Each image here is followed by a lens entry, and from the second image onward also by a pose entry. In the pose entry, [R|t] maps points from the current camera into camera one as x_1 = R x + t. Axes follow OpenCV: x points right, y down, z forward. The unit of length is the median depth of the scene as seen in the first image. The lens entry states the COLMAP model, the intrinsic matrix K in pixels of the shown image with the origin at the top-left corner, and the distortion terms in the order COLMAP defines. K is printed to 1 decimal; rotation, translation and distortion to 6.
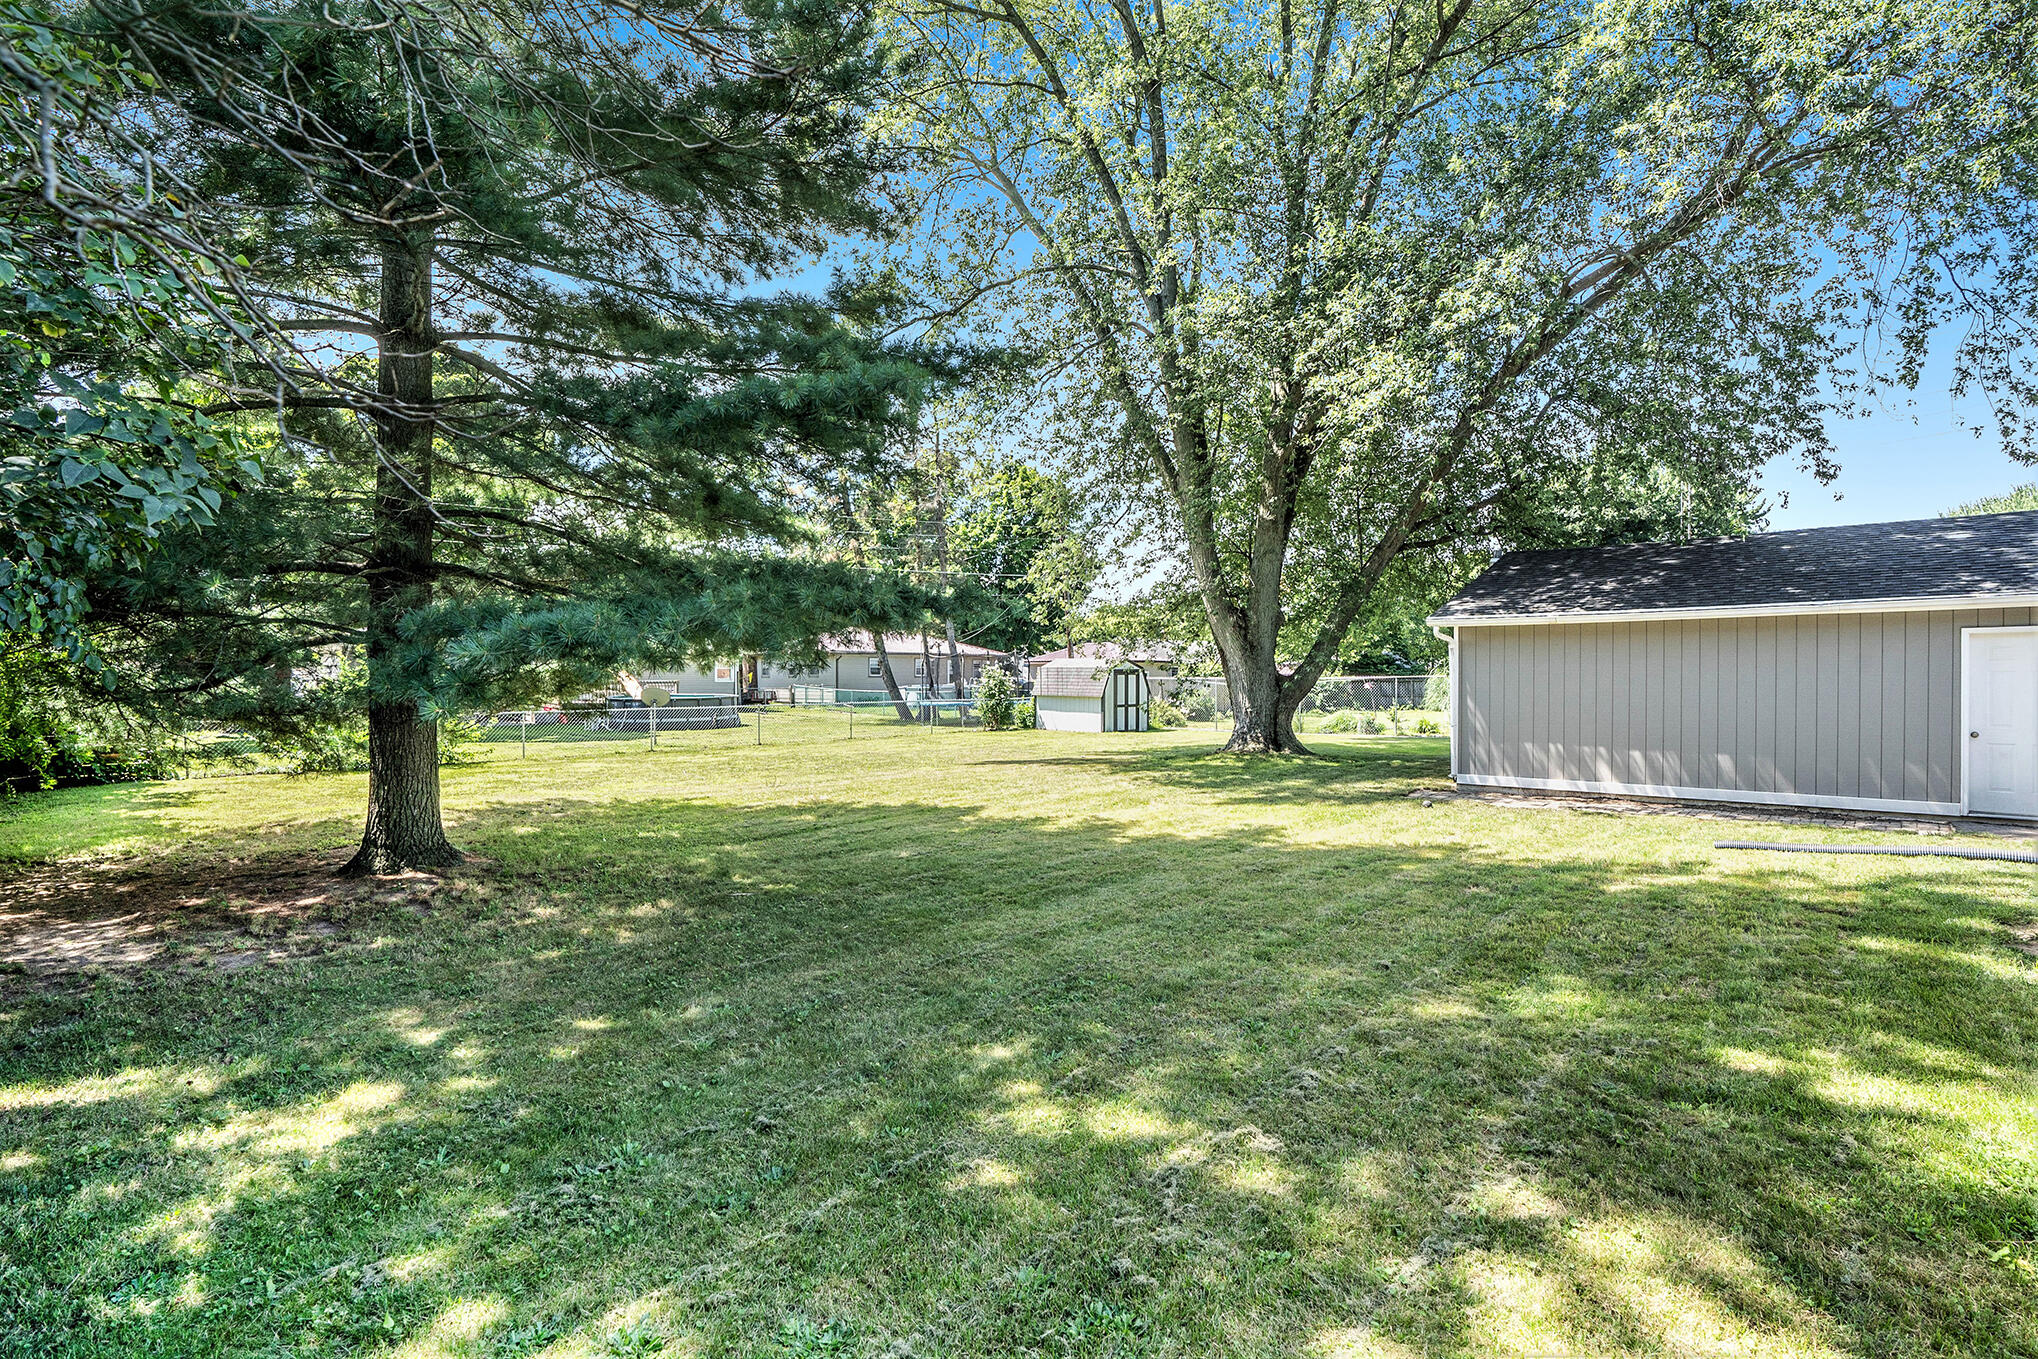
lens RADIAL K [[1011.2, 0, 1019.0], [0, 1011.2, 679.5], [0, 0, 1]] dist [-0.001406, -0.000343]
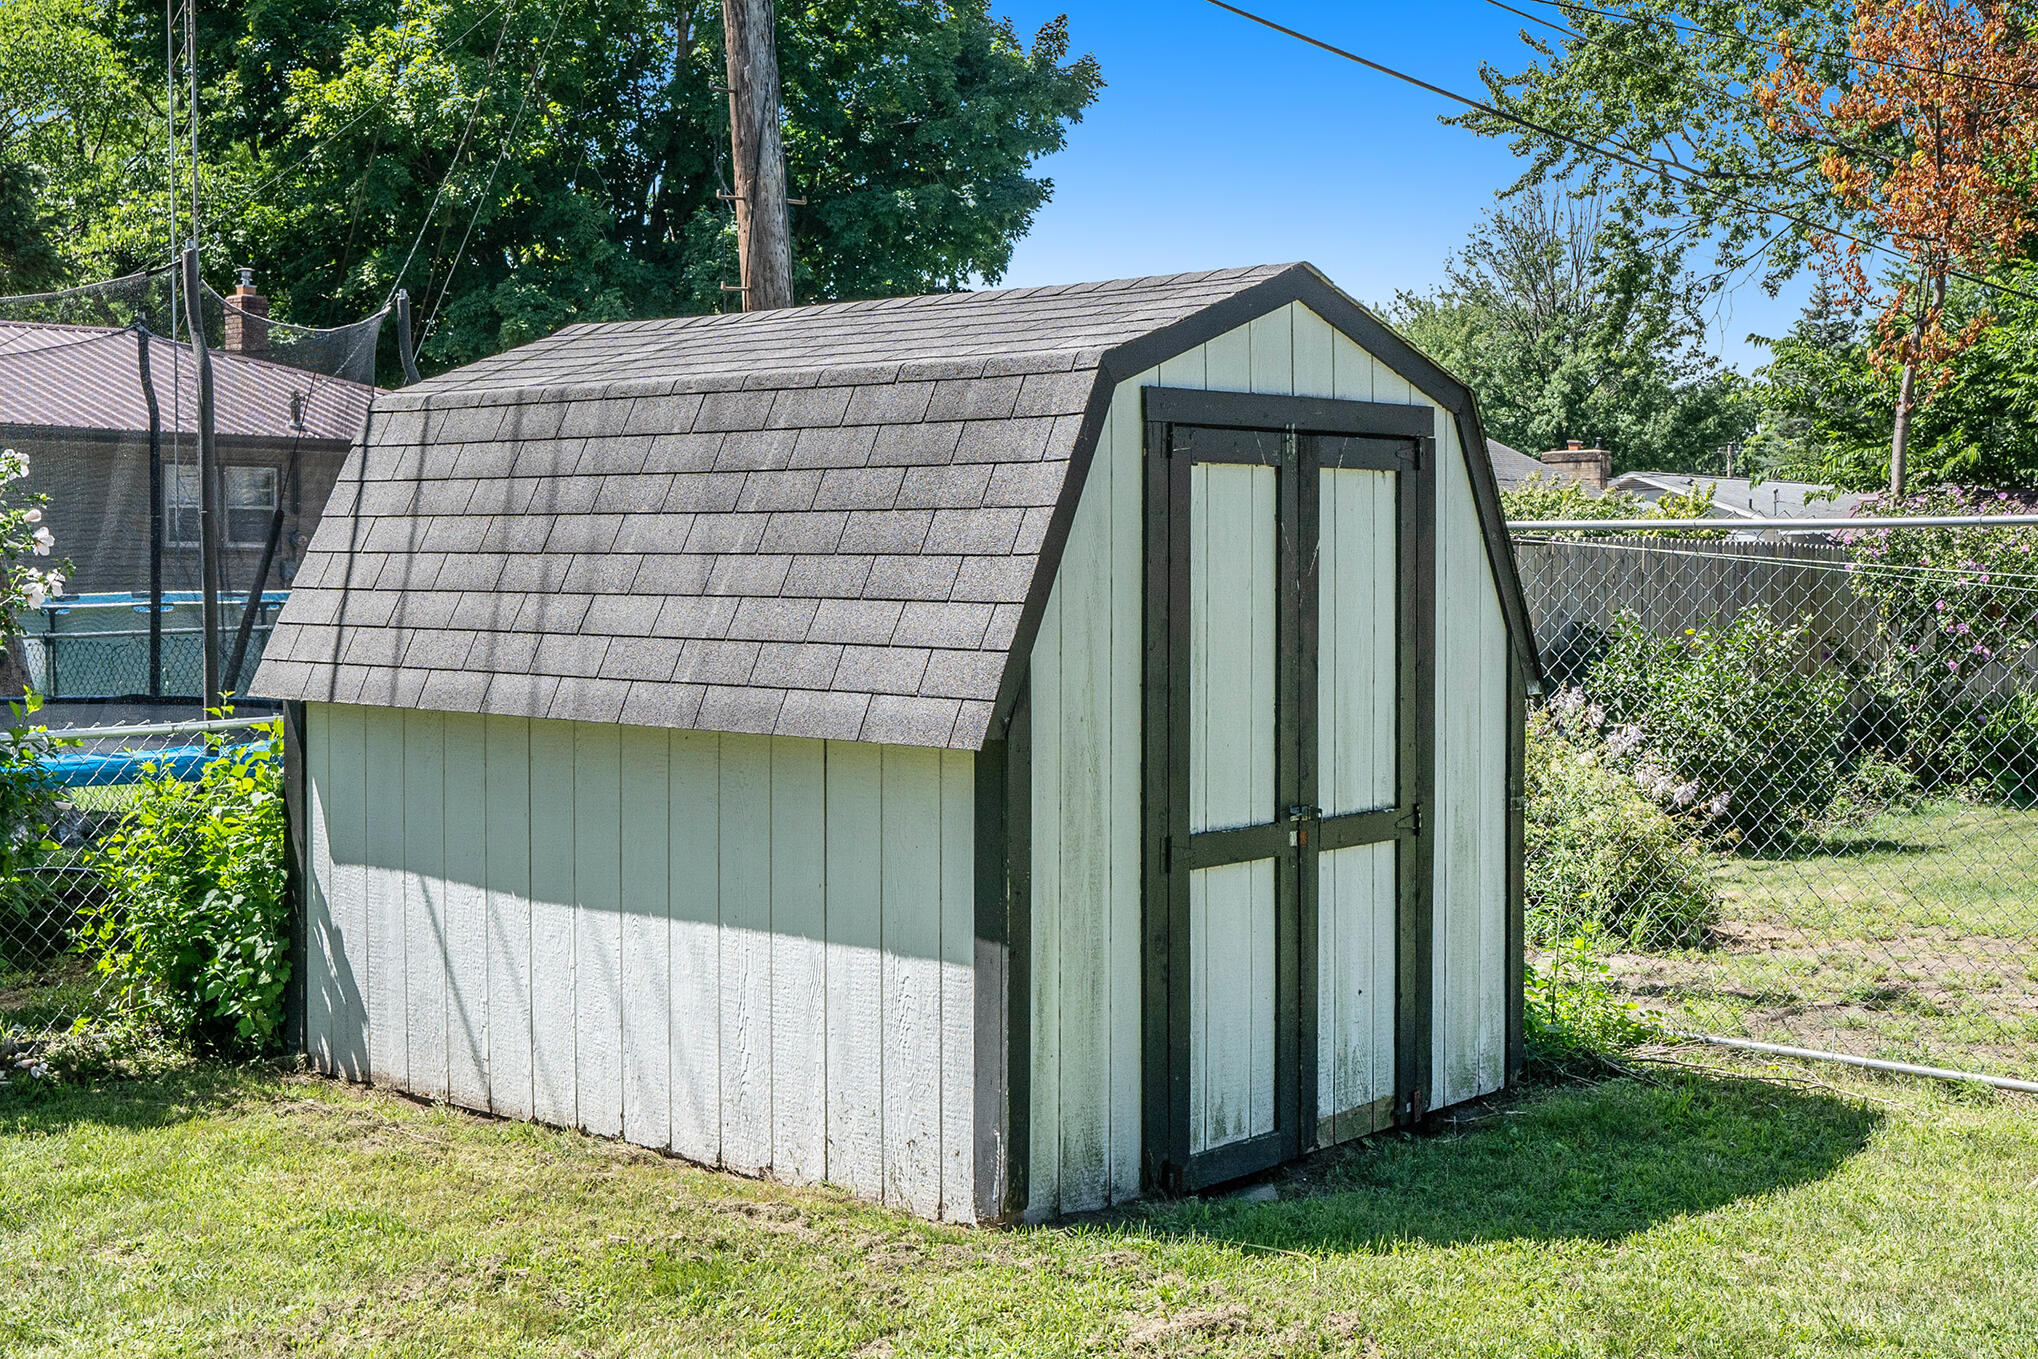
lens RADIAL K [[2500.4, 0, 1019.0], [0, 2500.4, 679.5], [0, 0, 1]] dist [-0.000692, -0.000300]
pose [[0.999996, -0.002326, 0.001468, 0.082490], [0.002298, 0.999816, 0.019031, 0.008134], [-0.001512, -0.019027, 0.999818, 0.787409]]
